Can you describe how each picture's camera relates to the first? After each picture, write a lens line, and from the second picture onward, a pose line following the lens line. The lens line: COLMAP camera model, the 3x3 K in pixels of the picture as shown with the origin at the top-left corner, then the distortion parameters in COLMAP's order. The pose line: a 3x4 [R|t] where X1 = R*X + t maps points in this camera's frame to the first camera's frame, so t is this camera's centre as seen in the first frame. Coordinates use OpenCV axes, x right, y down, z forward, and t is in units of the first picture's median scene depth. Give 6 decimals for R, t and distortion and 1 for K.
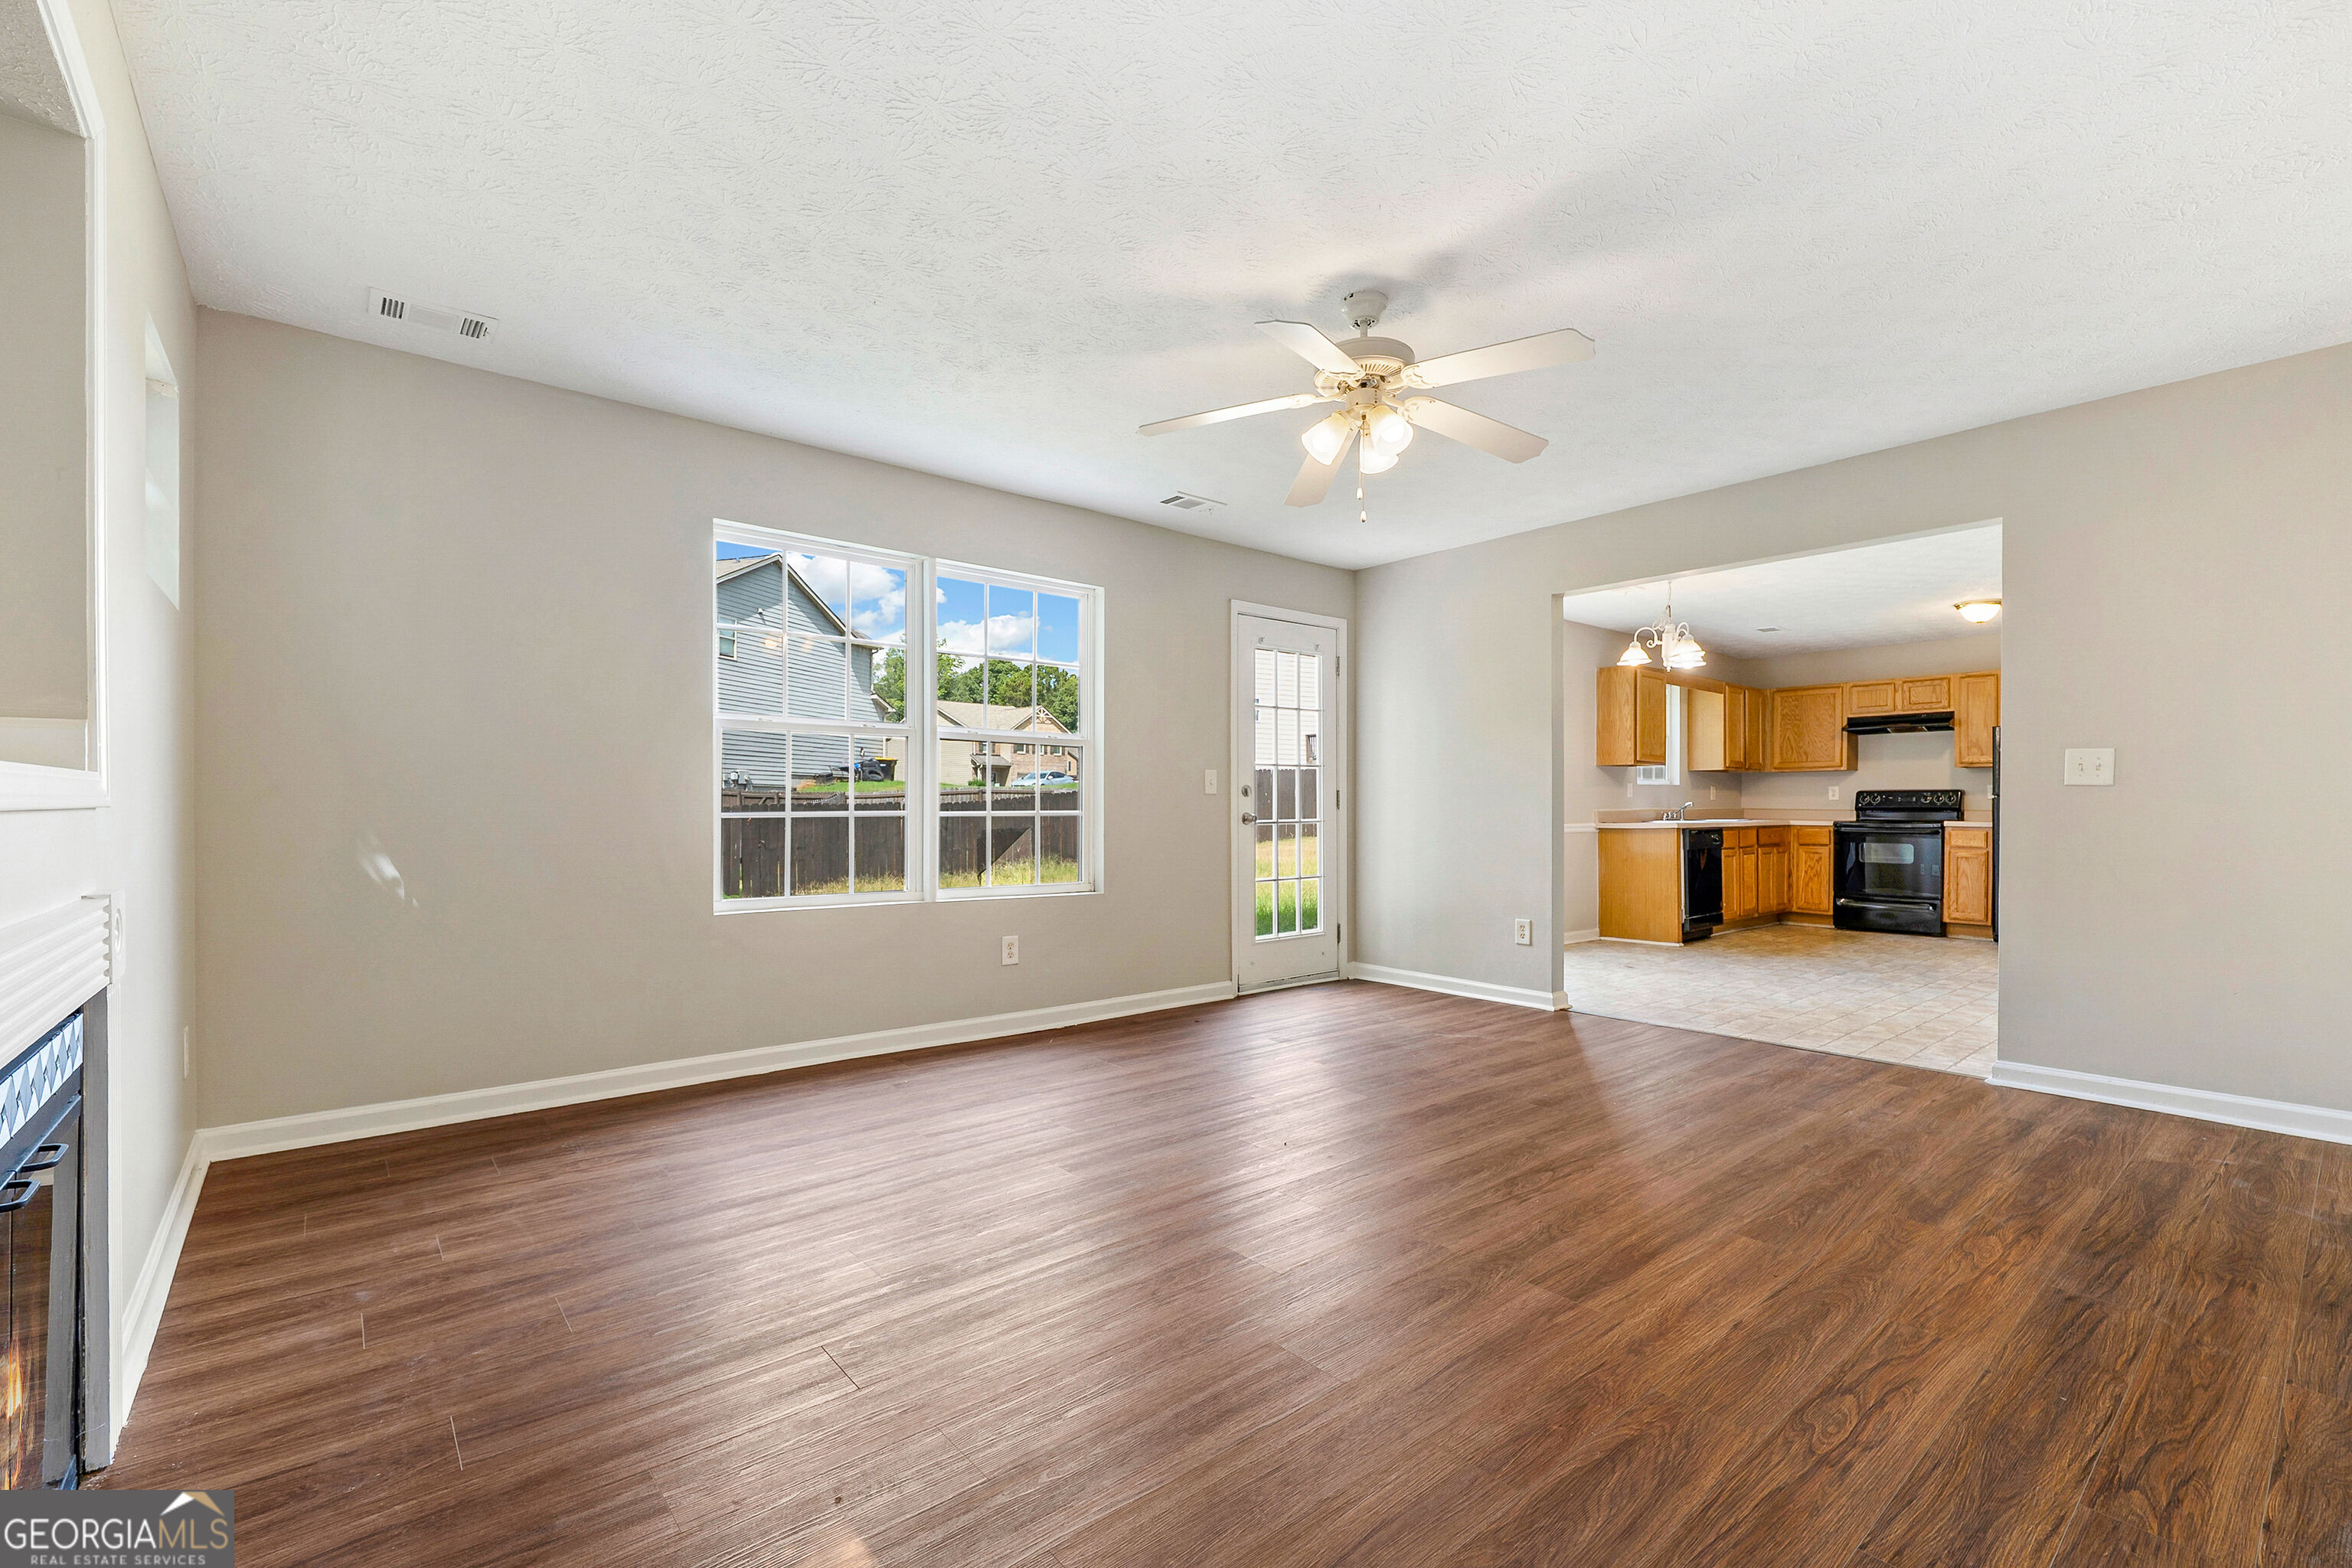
lens RADIAL K [[1009.7, 0, 1174.5], [0, 1009.7, 807.7], [0, 0, 1]] dist [-0.003129, -0.000029]
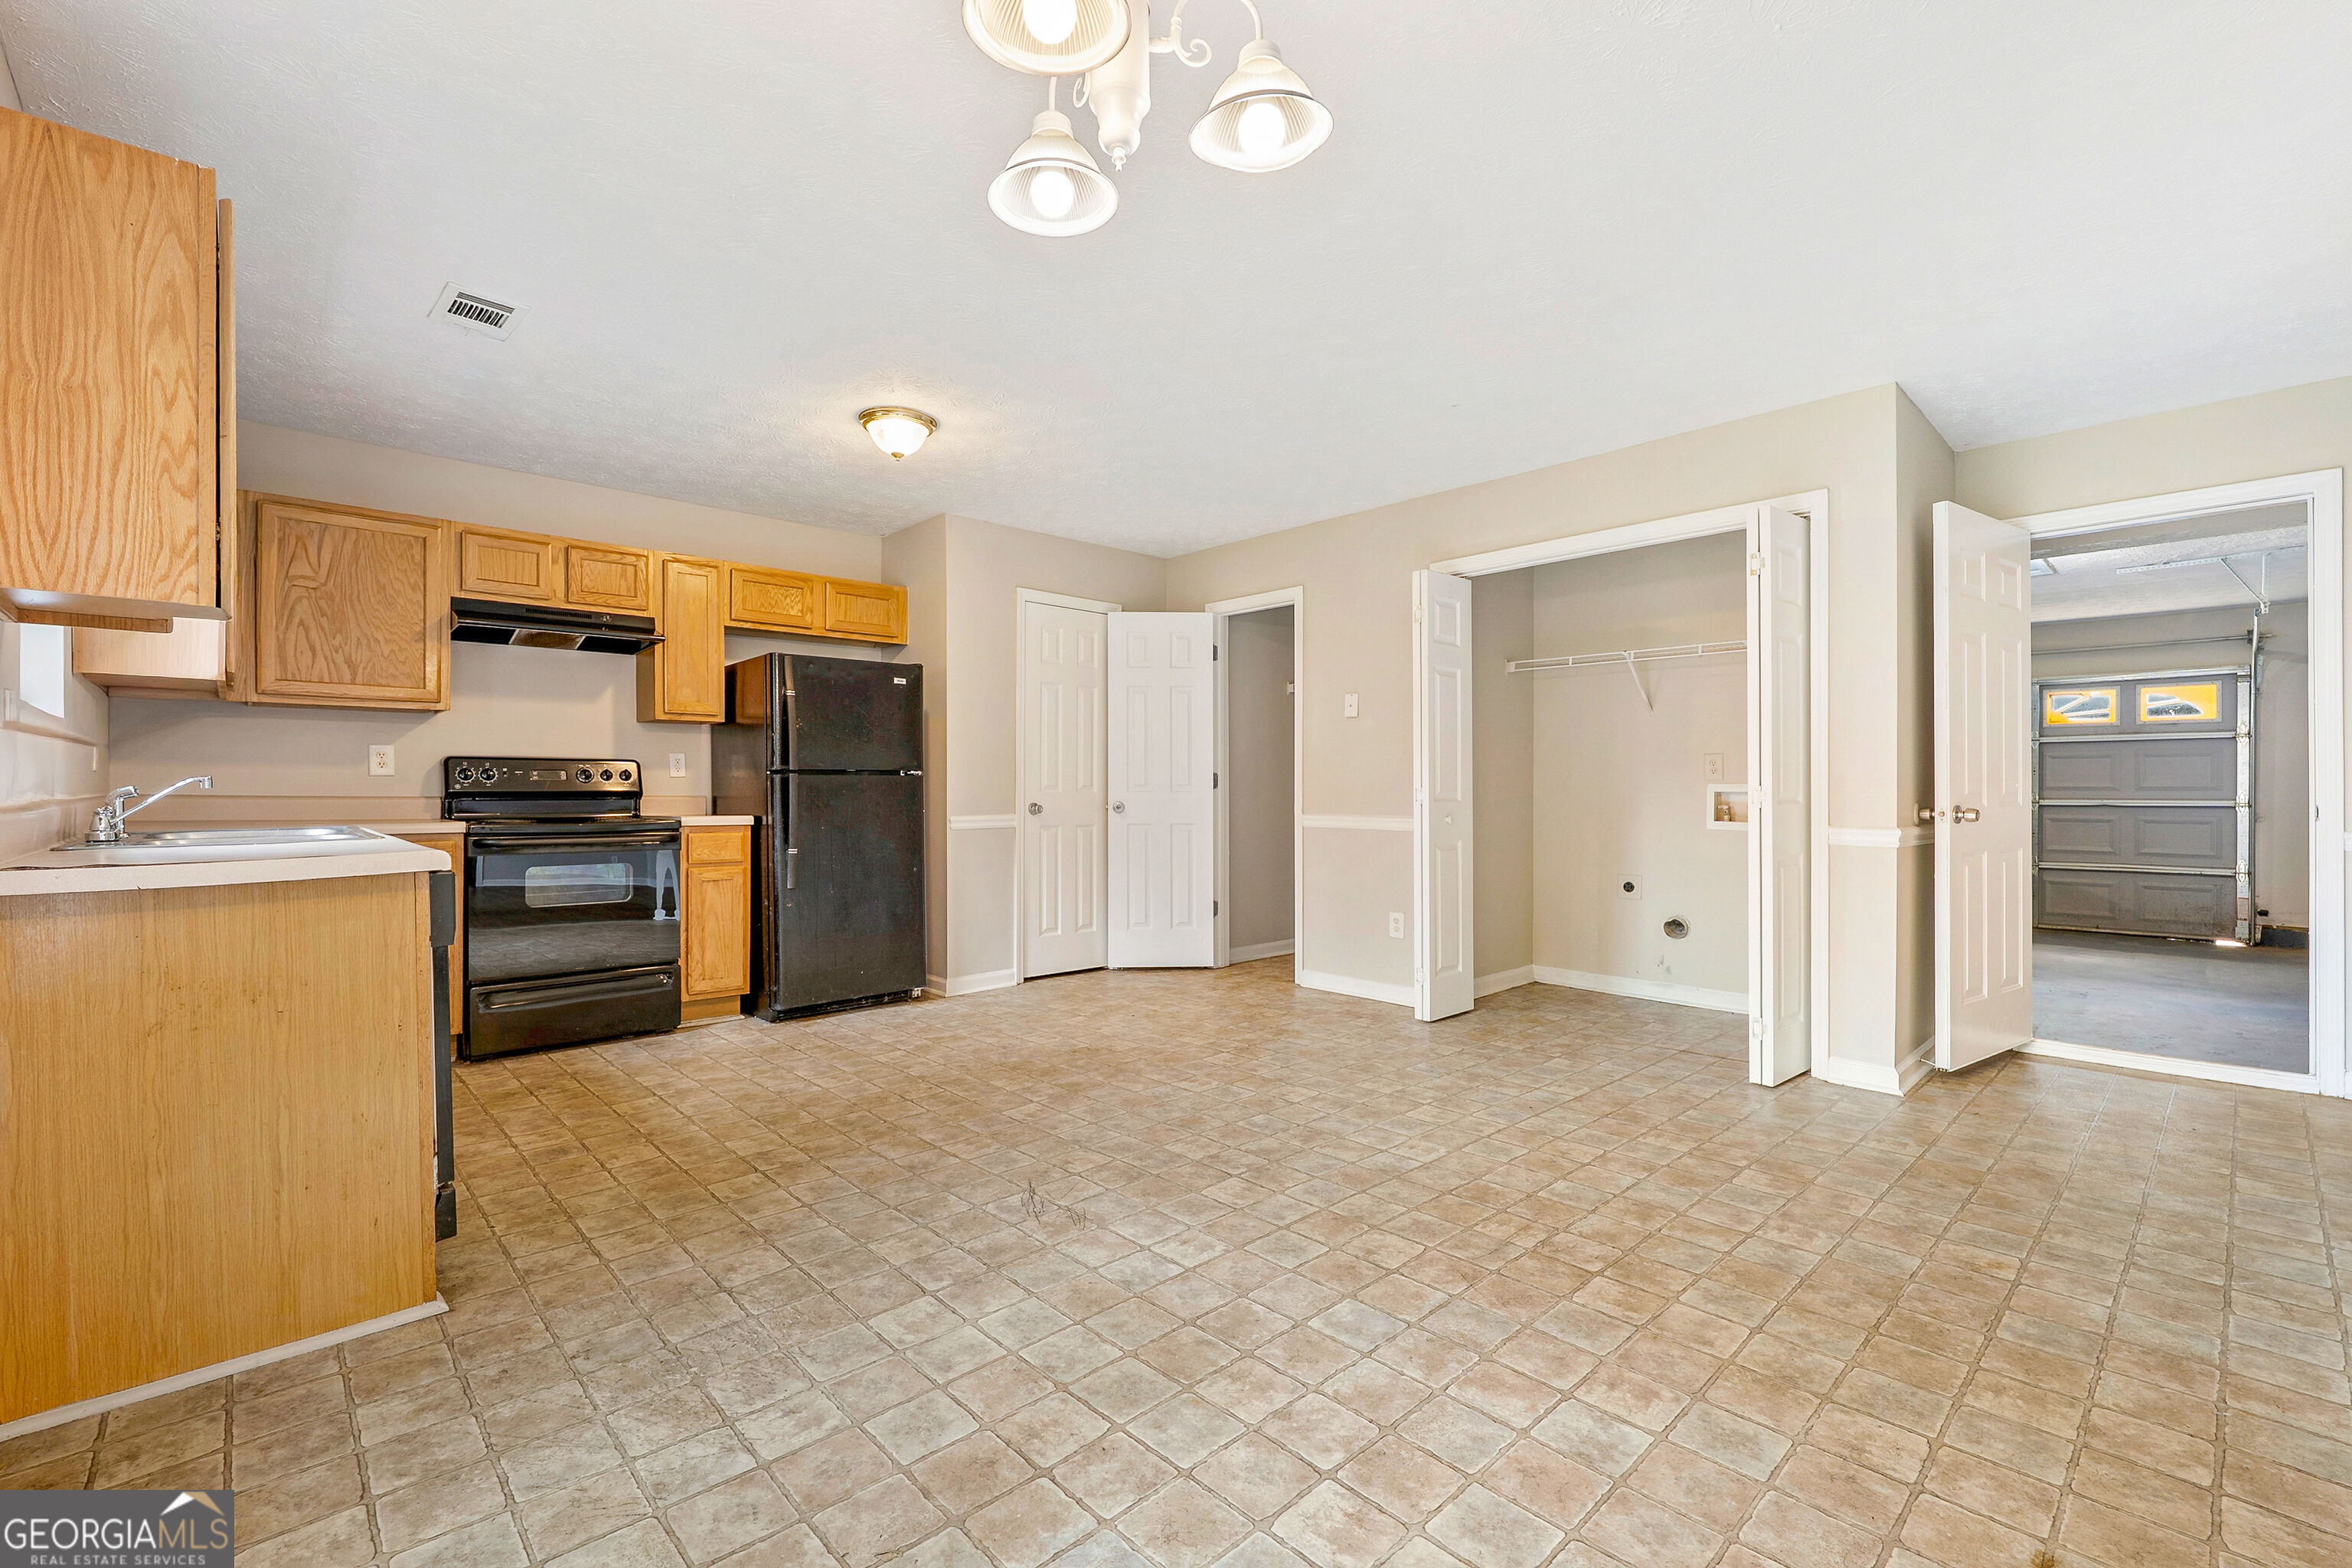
lens RADIAL K [[1009.7, 0, 1169.3], [0, 1009.7, 797.5], [0, 0, 1]] dist [-0.003129, -0.000029]
pose [[-0.056330, -0.008432, 0.998377, 0.207914], [0.000227, 0.999964, 0.008459, -0.001706], [-0.998412, 0.000703, -0.056327, 0.770736]]
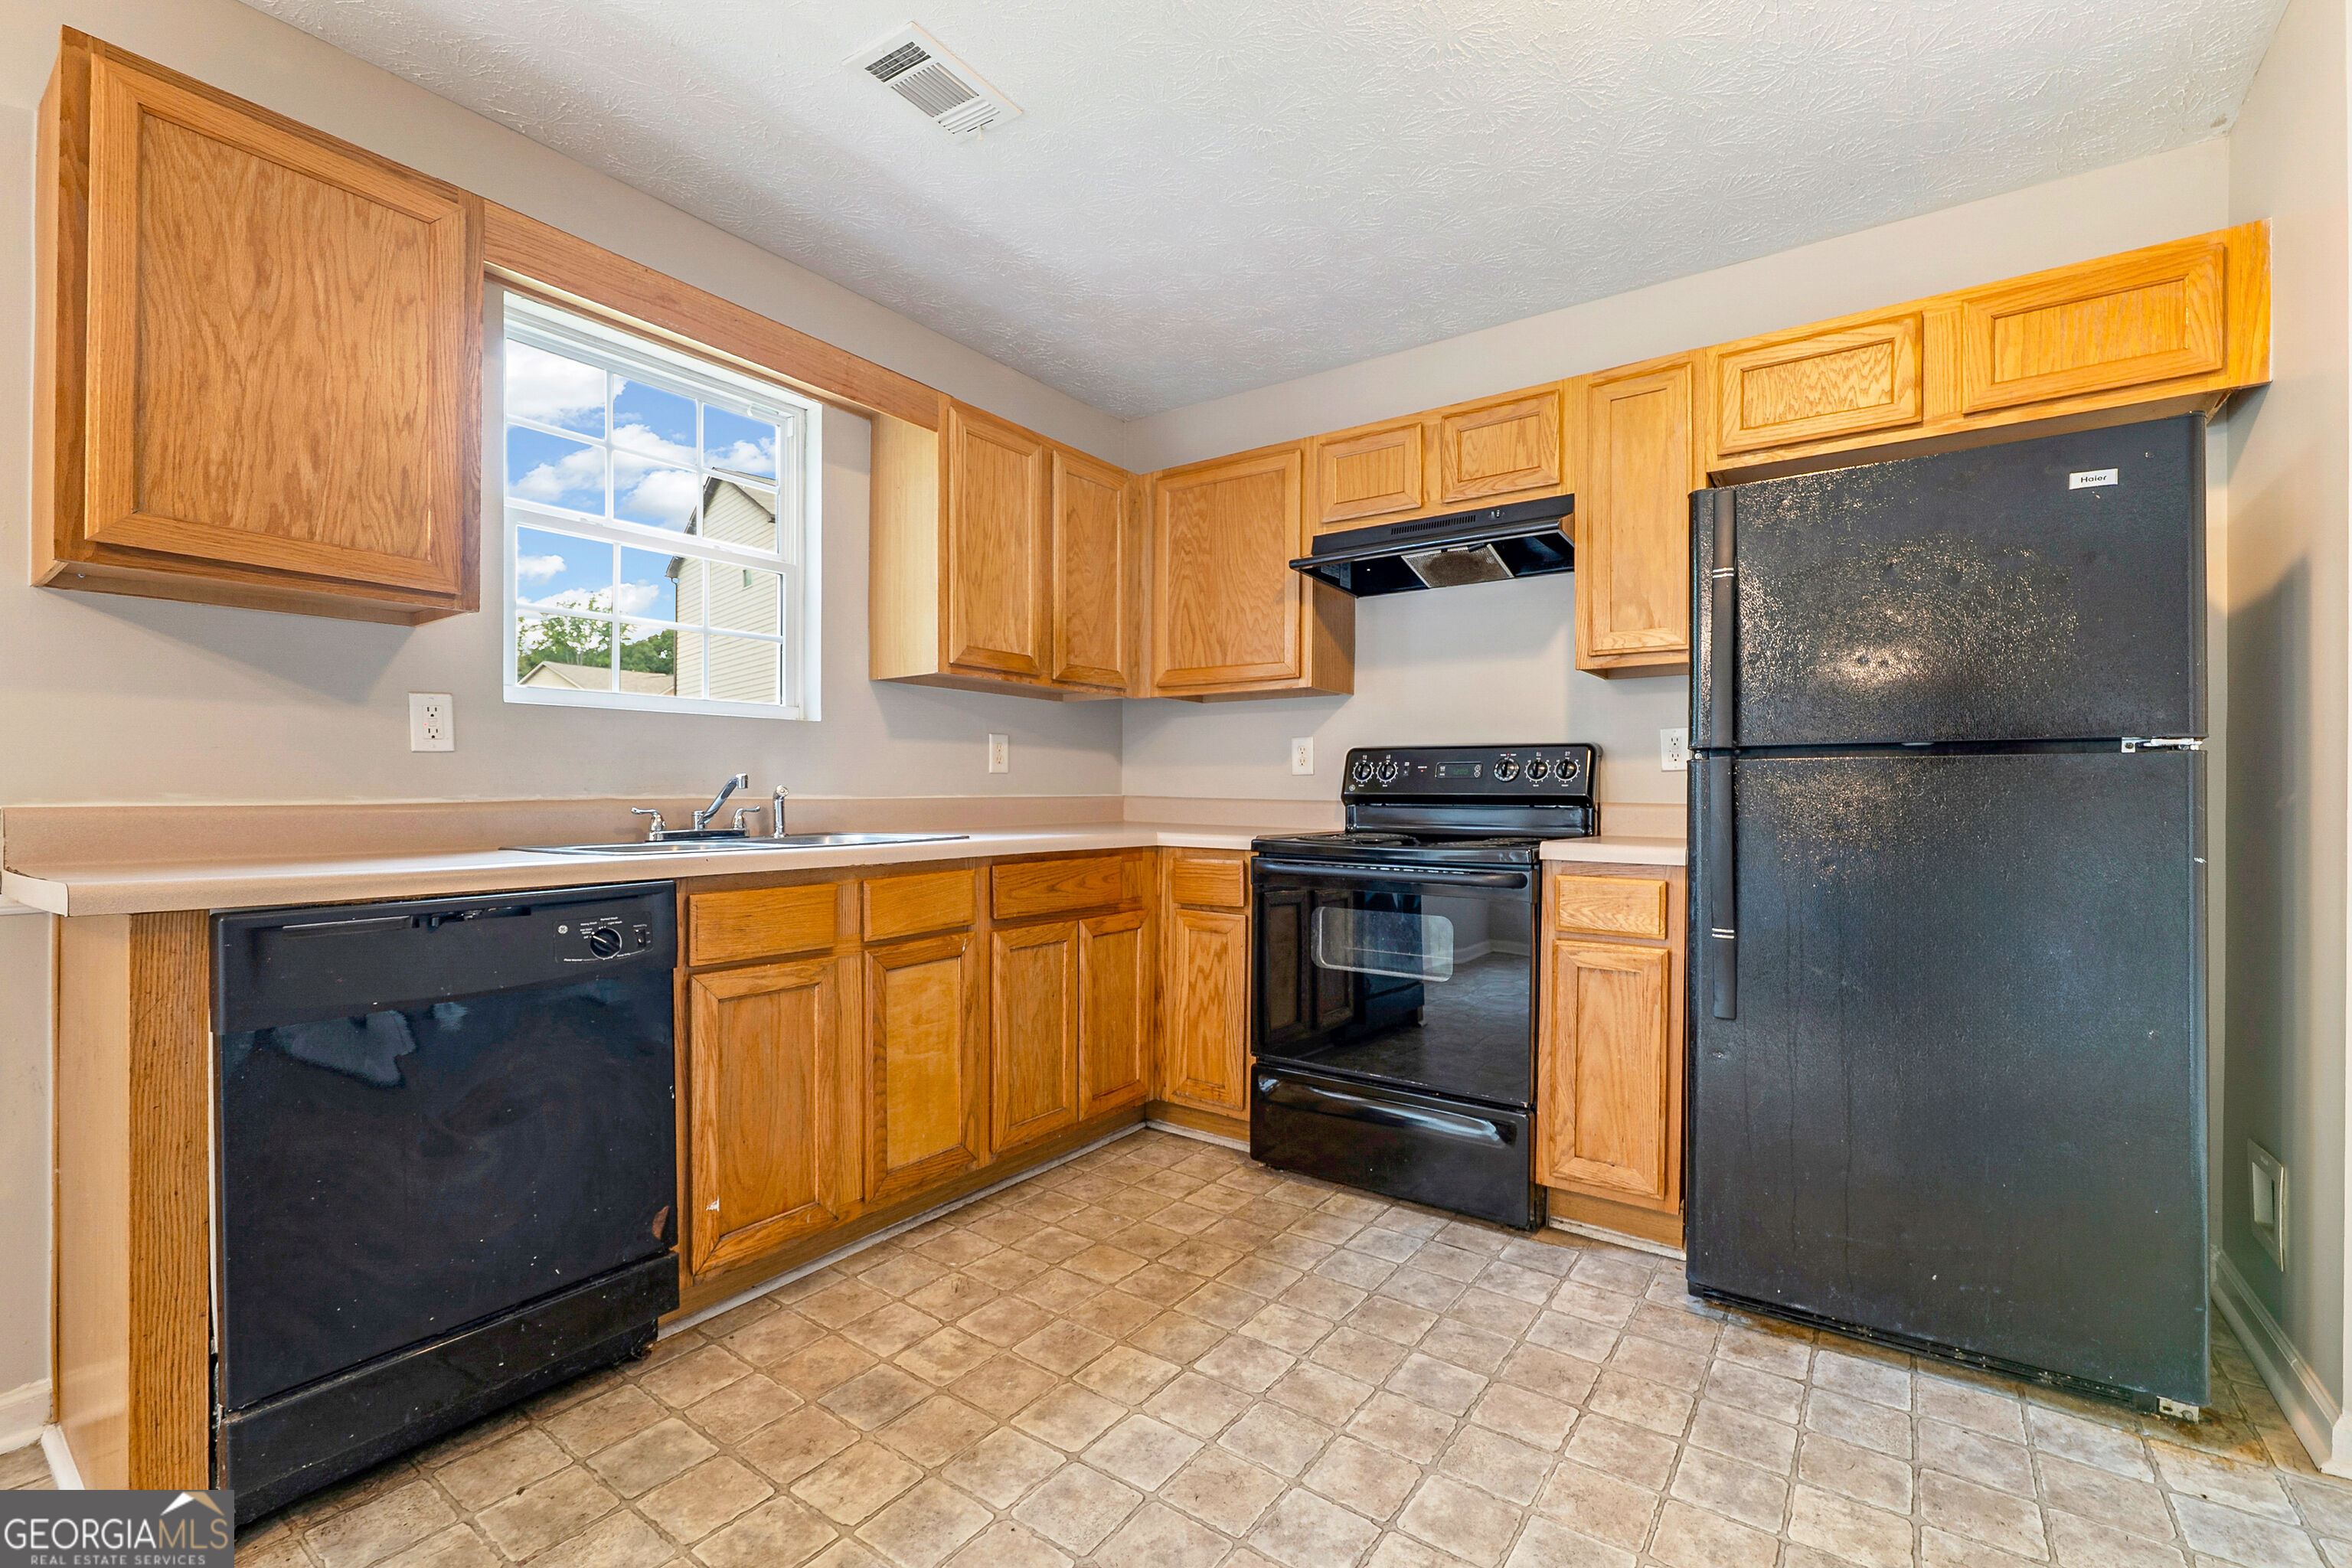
lens RADIAL K [[1009.7, 0, 1174.5], [0, 1009.7, 783.7], [0, 0, 1]] dist [-0.003129, -0.000029]
pose [[0.969170, 0.006438, 0.246307, 0.590362], [-0.003747, 0.999928, -0.011393, 0.000099], [-0.246363, 0.010119, 0.969125, 0.743854]]
